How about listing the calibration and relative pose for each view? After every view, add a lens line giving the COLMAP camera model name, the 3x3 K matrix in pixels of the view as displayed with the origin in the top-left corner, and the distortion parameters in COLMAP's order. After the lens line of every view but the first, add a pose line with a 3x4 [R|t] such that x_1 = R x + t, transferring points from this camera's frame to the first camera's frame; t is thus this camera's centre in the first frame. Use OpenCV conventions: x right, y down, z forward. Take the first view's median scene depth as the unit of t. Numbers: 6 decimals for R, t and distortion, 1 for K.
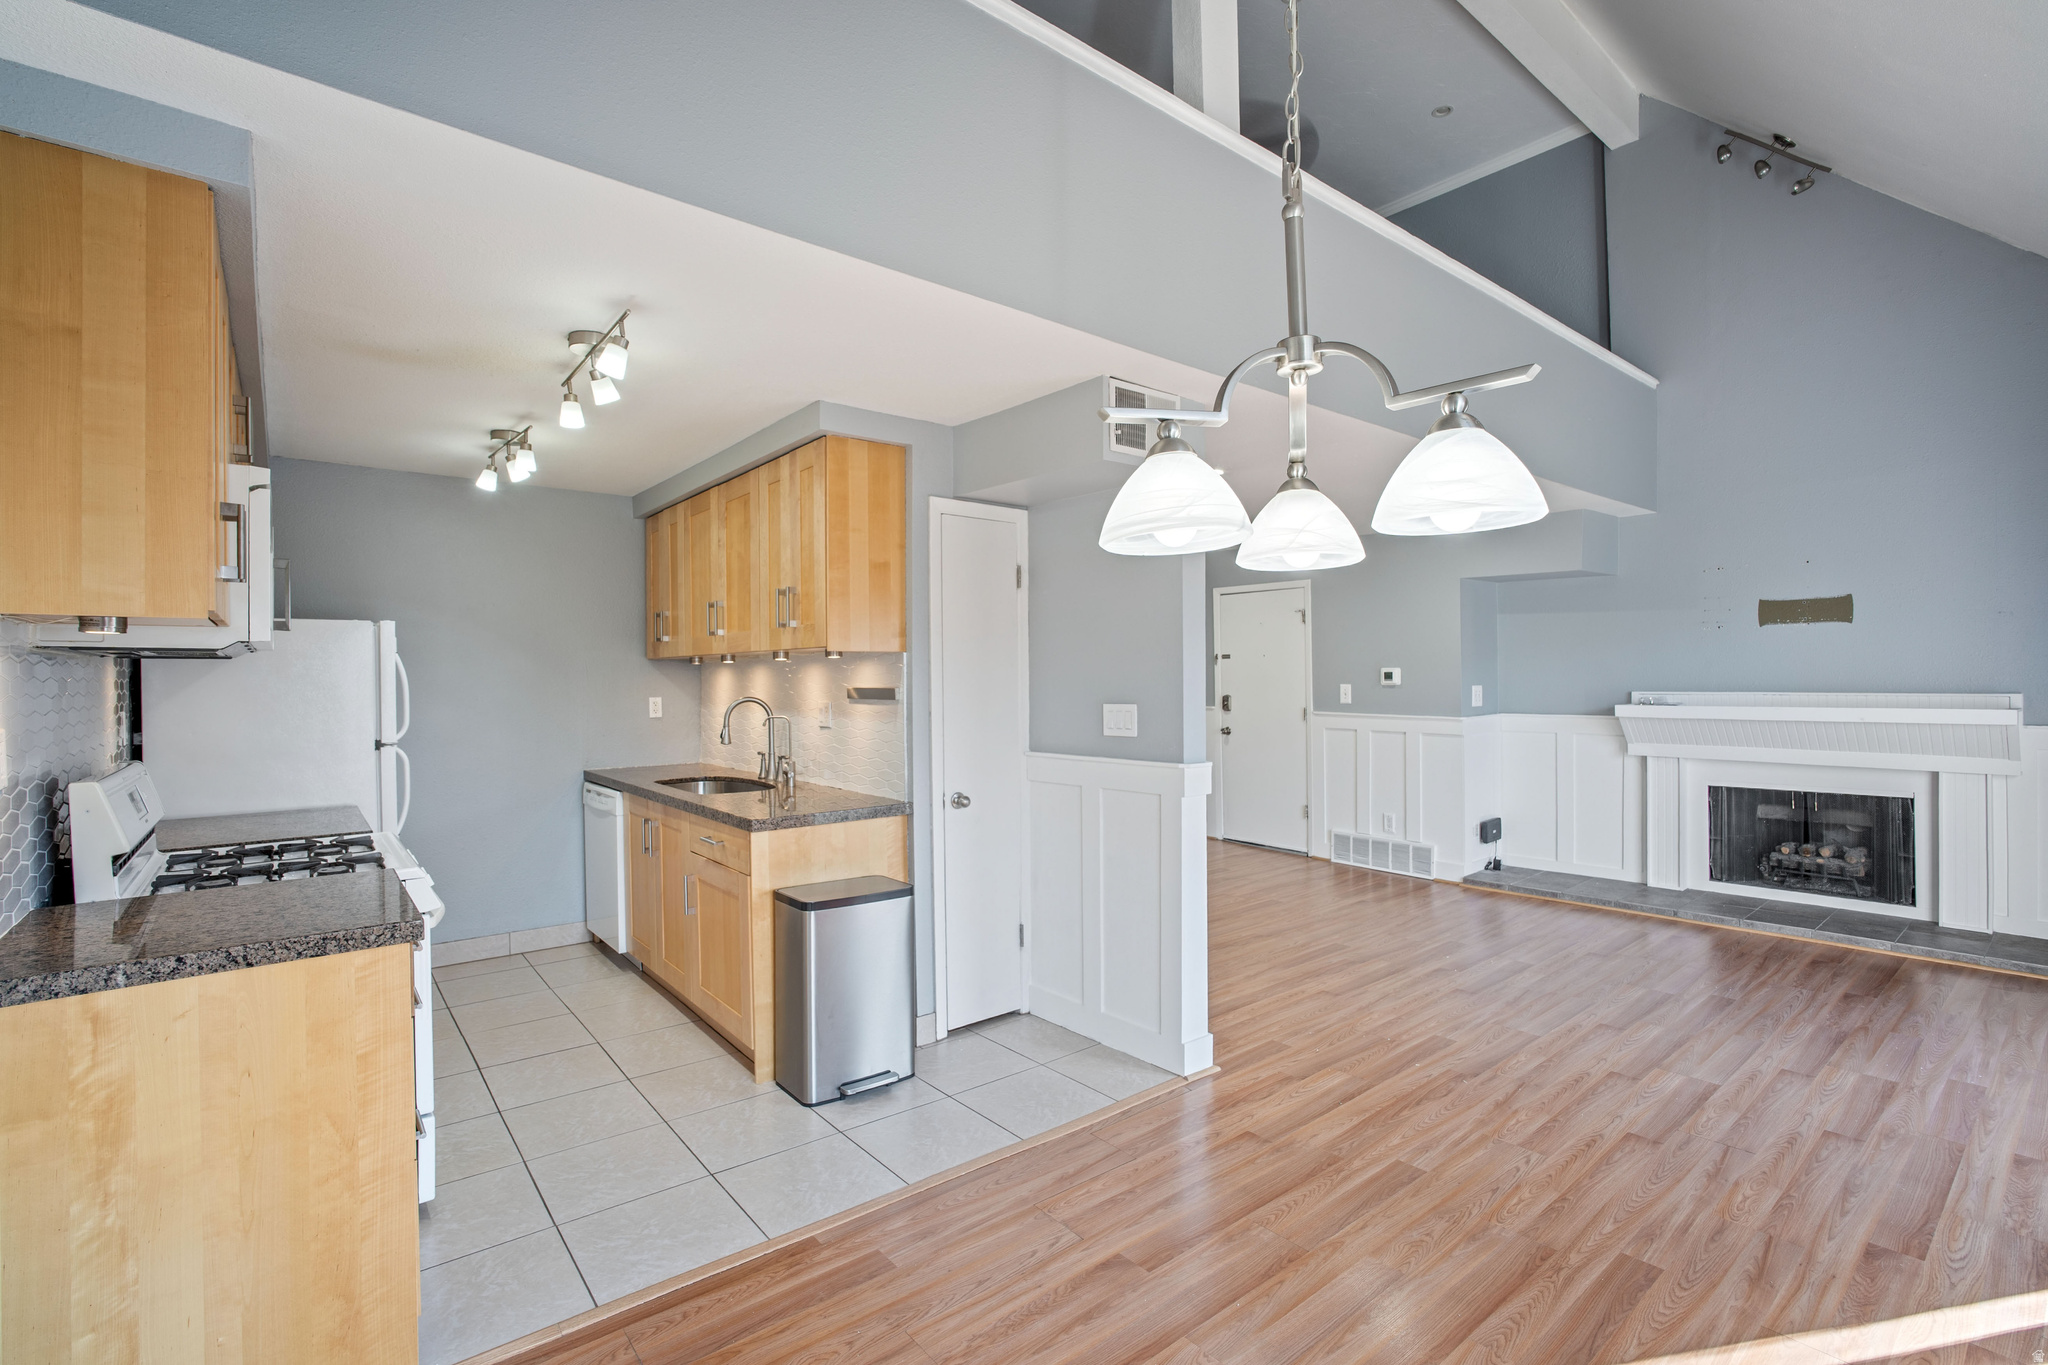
lens RADIAL K [[910.2, 0, 1013.3], [0, 910.2, 679.8], [0, 0, 1]] dist [-0.035286, 0.015469]
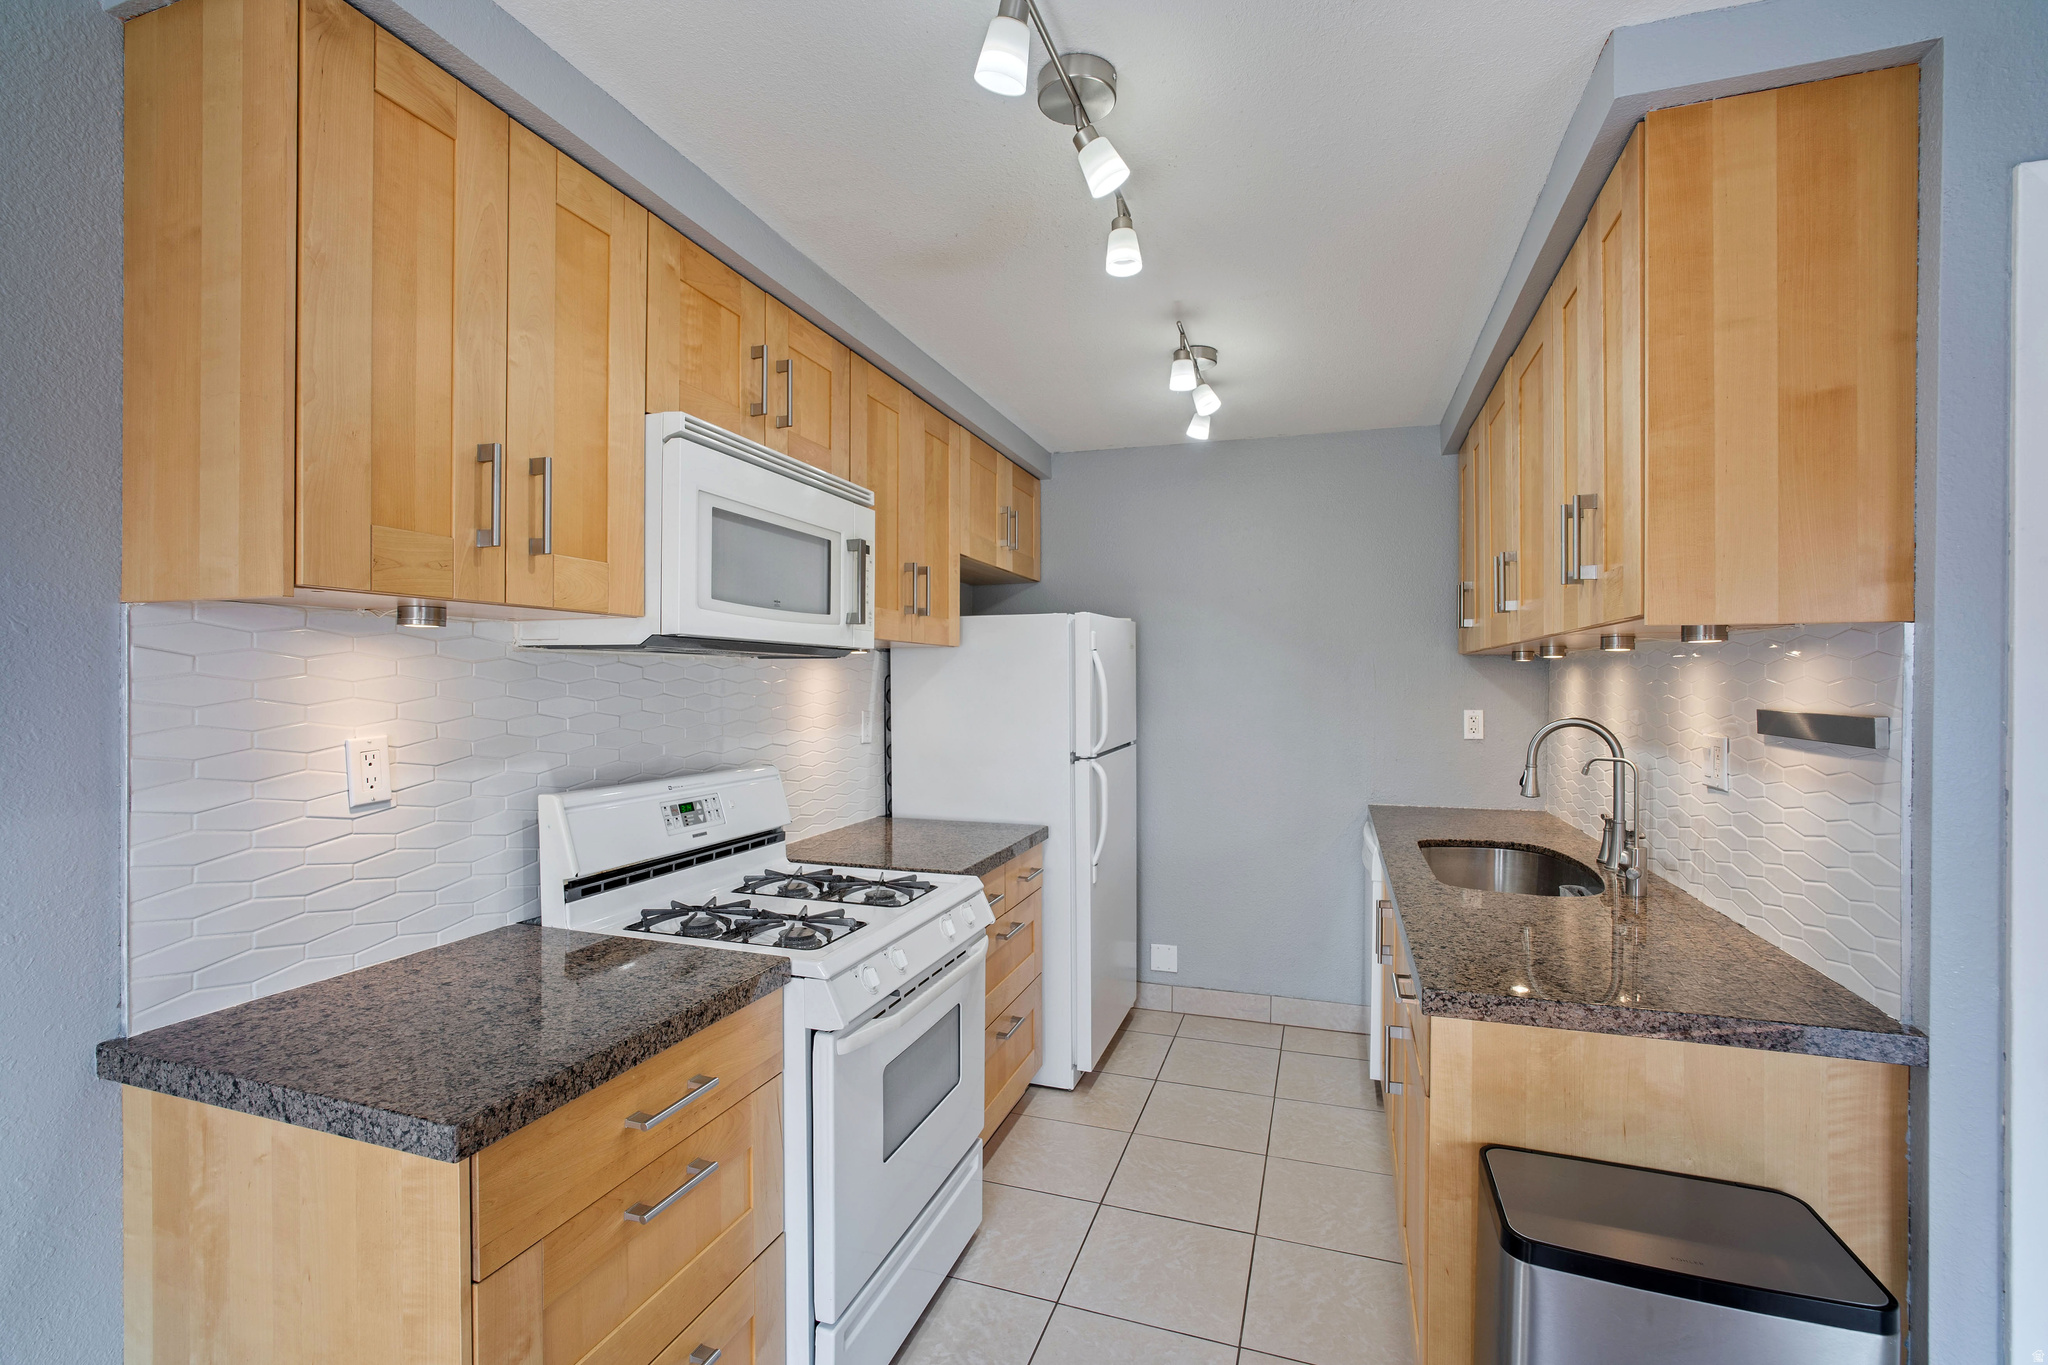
lens RADIAL K [[899.6, 0, 1018.5], [0, 899.6, 684.5], [0, 0, 1]] dist [-0.038206, 0.016044]
pose [[0.534216, 0.012410, -0.845257, -0.007066], [-0.007731, 0.999922, 0.009795, -0.003864], [0.845313, 0.001302, 0.534270, 0.353644]]
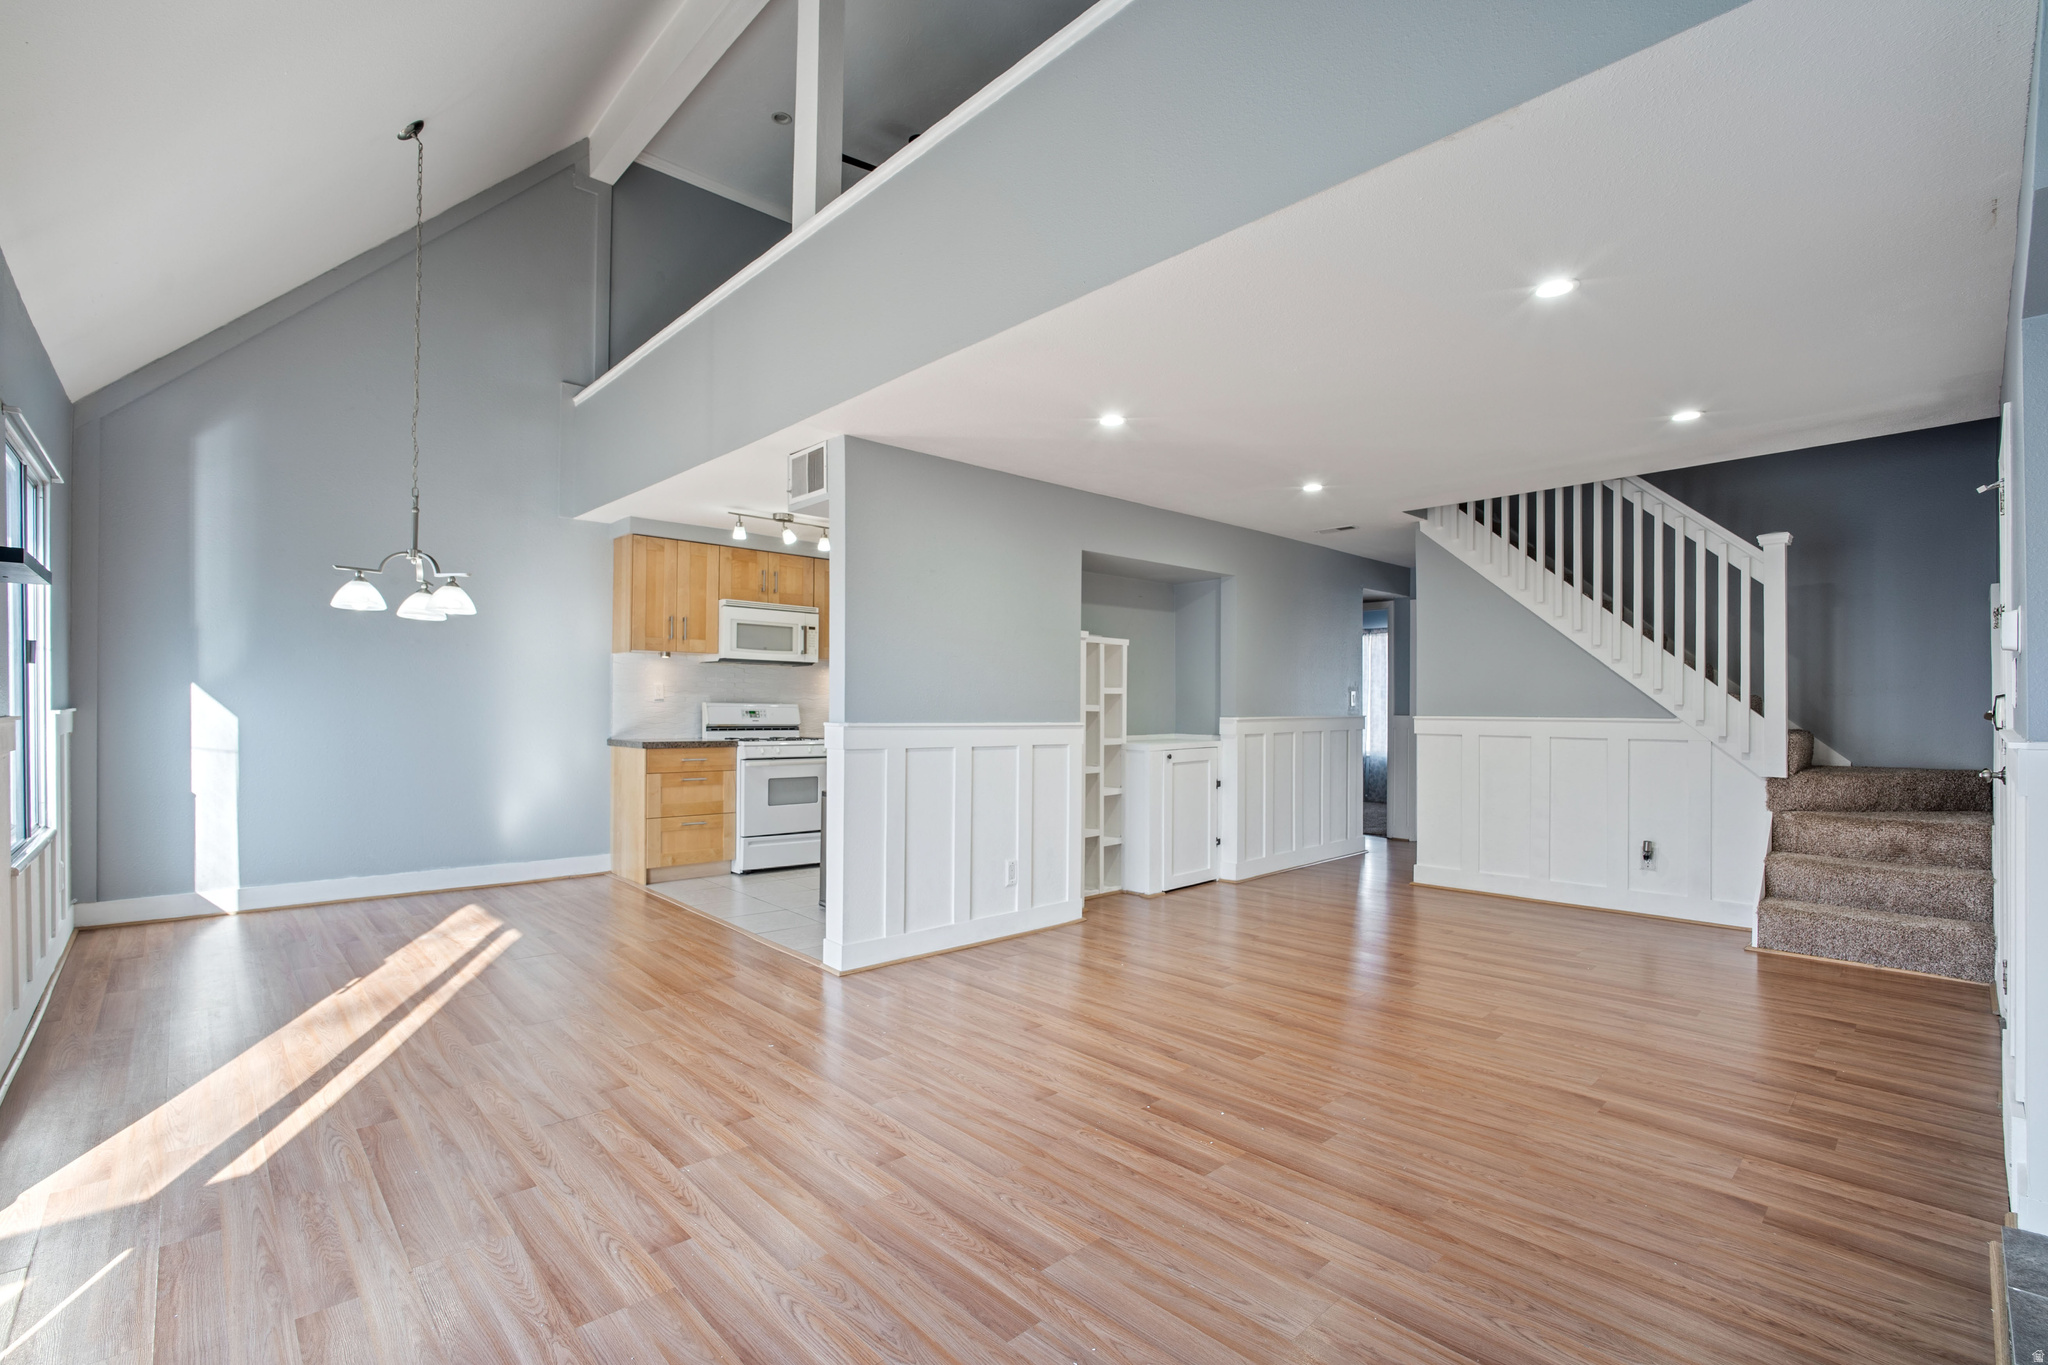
lens RADIAL K [[912.2, 0, 1037.6], [0, 912.2, 728.2], [0, 0, 1]] dist [-0.052064, 0.036382]
pose [[0.090592, 0.028917, -0.995468, 0.935992], [-0.009458, 0.999558, 0.028175, 0.039309], [0.995843, 0.006862, 0.090826, 0.740359]]
